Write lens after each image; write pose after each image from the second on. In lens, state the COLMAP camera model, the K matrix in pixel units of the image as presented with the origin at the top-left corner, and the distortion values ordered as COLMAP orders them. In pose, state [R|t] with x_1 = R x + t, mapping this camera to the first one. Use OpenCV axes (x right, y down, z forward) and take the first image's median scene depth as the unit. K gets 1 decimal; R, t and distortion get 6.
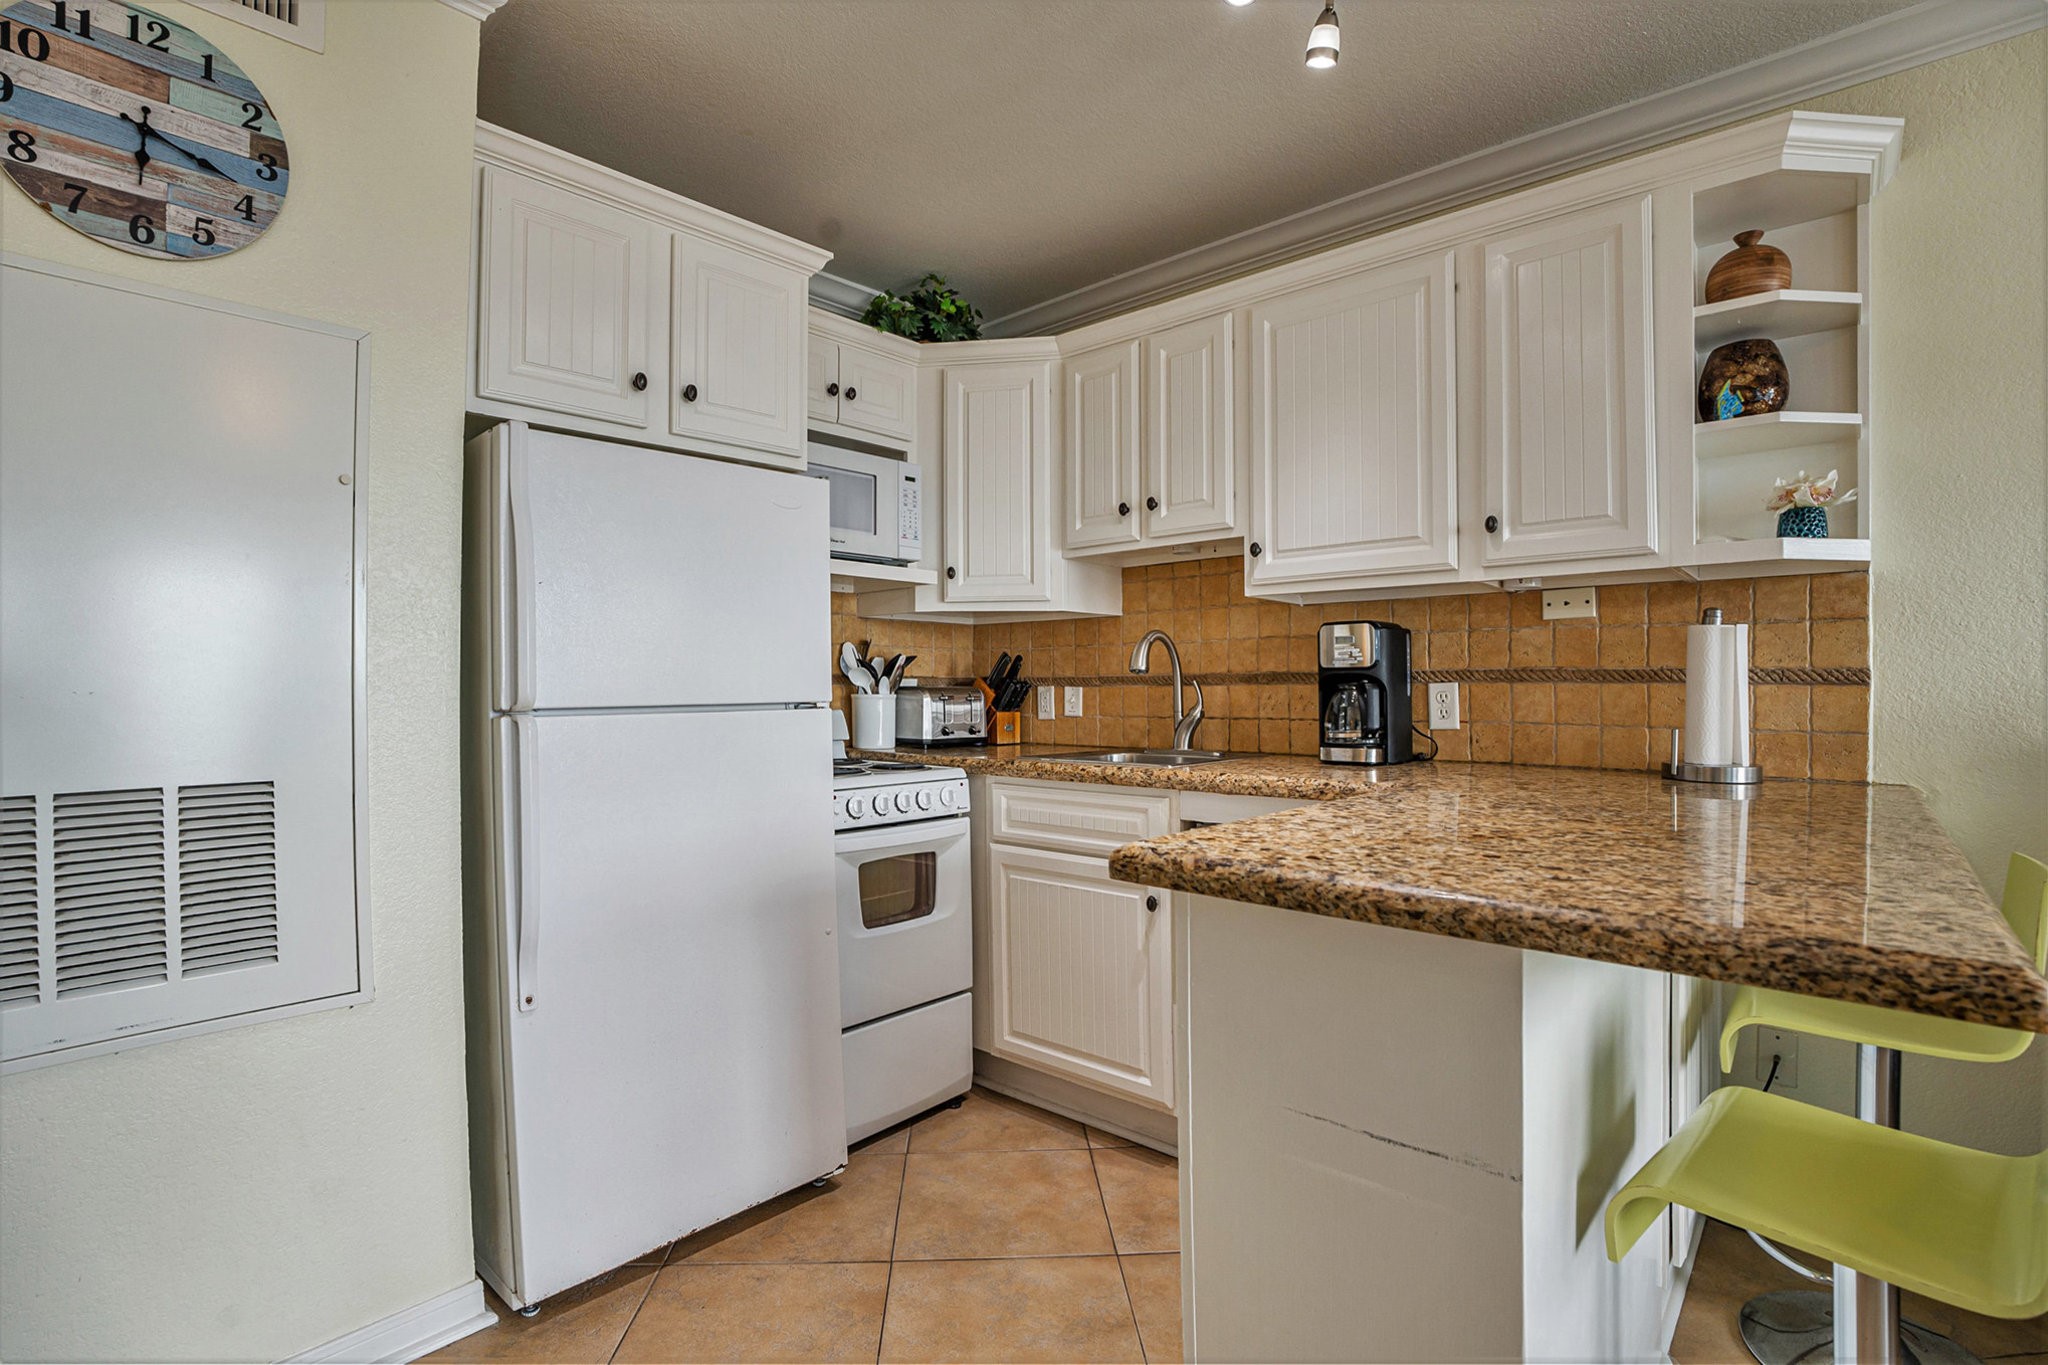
lens RADIAL K [[1013.2, 0, 1050.6], [0, 1013.2, 665.9], [0, 0, 1]] dist [-0.013564, 0.001515]
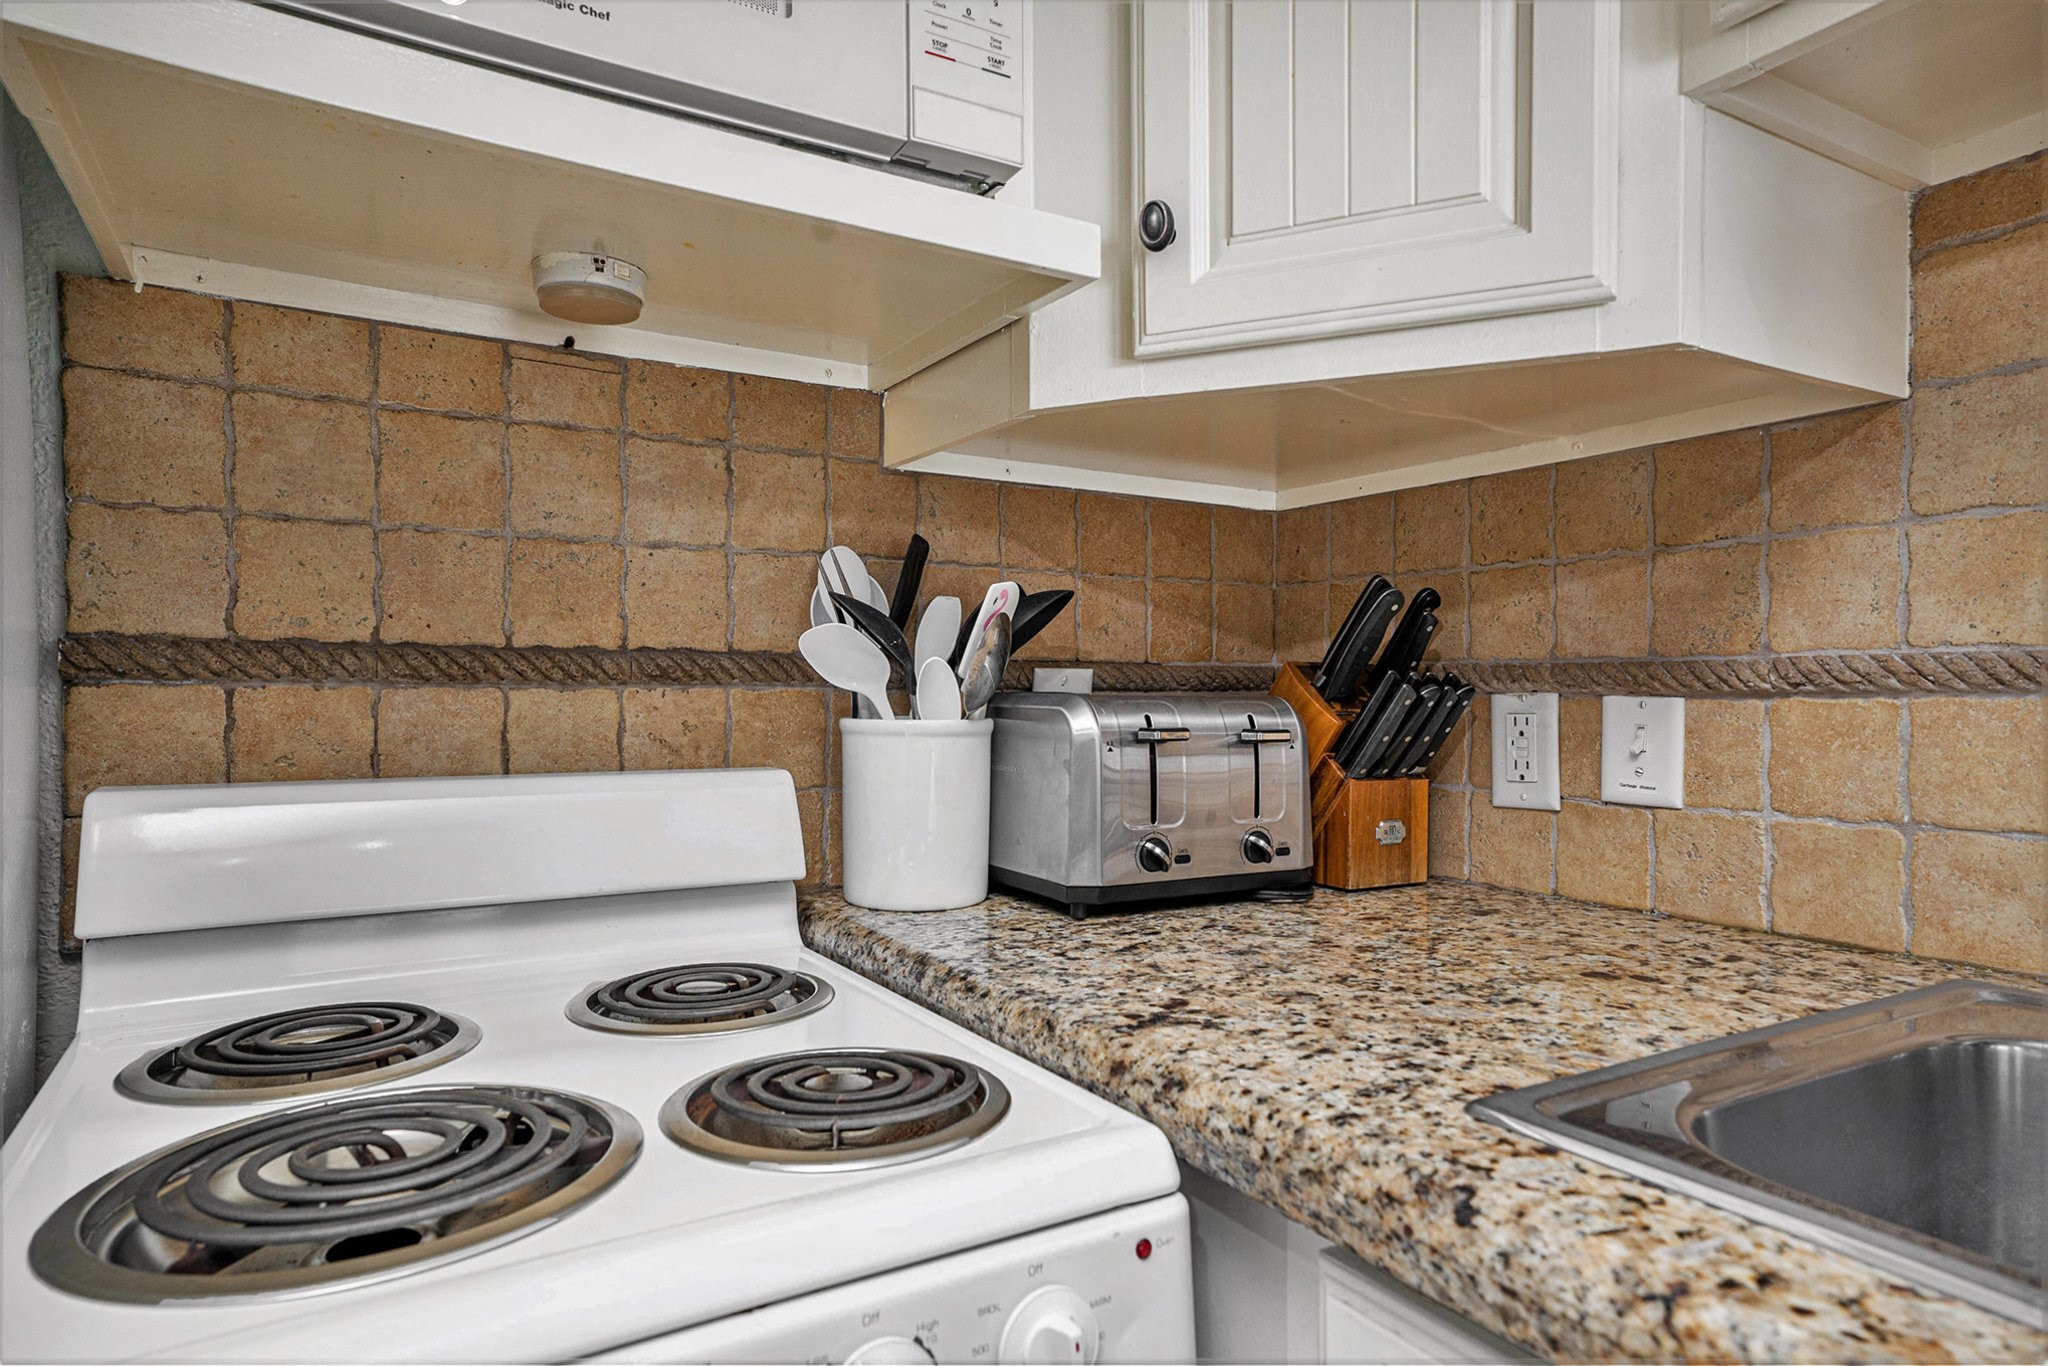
lens RADIAL K [[1186.0, 0, 1024.0], [0, 1186.0, 683.0], [0, 0, 1]] dist [0.022335, 0.000620]
pose [[0.953270, 0.001046, -0.302118, -0.050085], [0.003143, 0.999906, 0.013379, 0.015838], [0.302103, -0.013703, 0.953177, 0.838073]]
